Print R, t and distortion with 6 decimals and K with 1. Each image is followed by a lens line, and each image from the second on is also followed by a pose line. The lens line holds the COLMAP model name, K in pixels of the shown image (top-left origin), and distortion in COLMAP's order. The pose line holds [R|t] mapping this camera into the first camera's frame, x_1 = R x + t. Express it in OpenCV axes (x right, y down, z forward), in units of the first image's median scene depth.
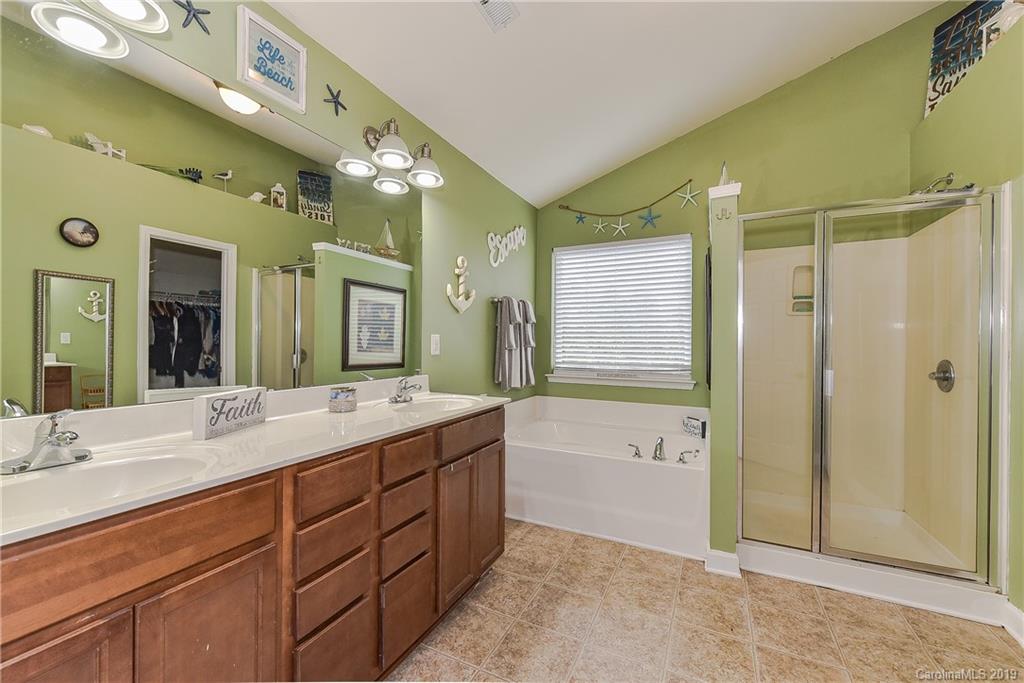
lens RADIAL K [[407.1, 0, 515.4], [0, 407.1, 344.4], [0, 0, 1]] dist [0.002072, -0.000586]
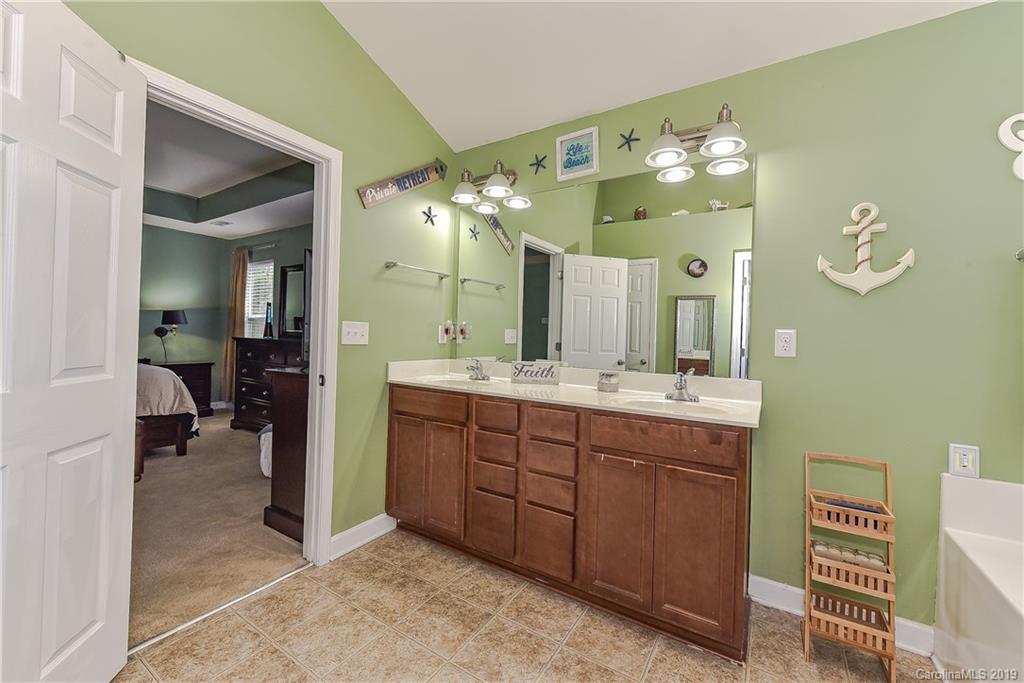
lens RADIAL K [[407.1, 0, 512.9], [0, 407.1, 334.0], [0, 0, 1]] dist [0.002072, -0.000586]
pose [[-0.103847, -0.015258, -0.994476, 0.944422], [-0.029873, 0.999479, -0.012216, 0.014548], [0.994145, 0.028439, -0.104249, 0.928266]]
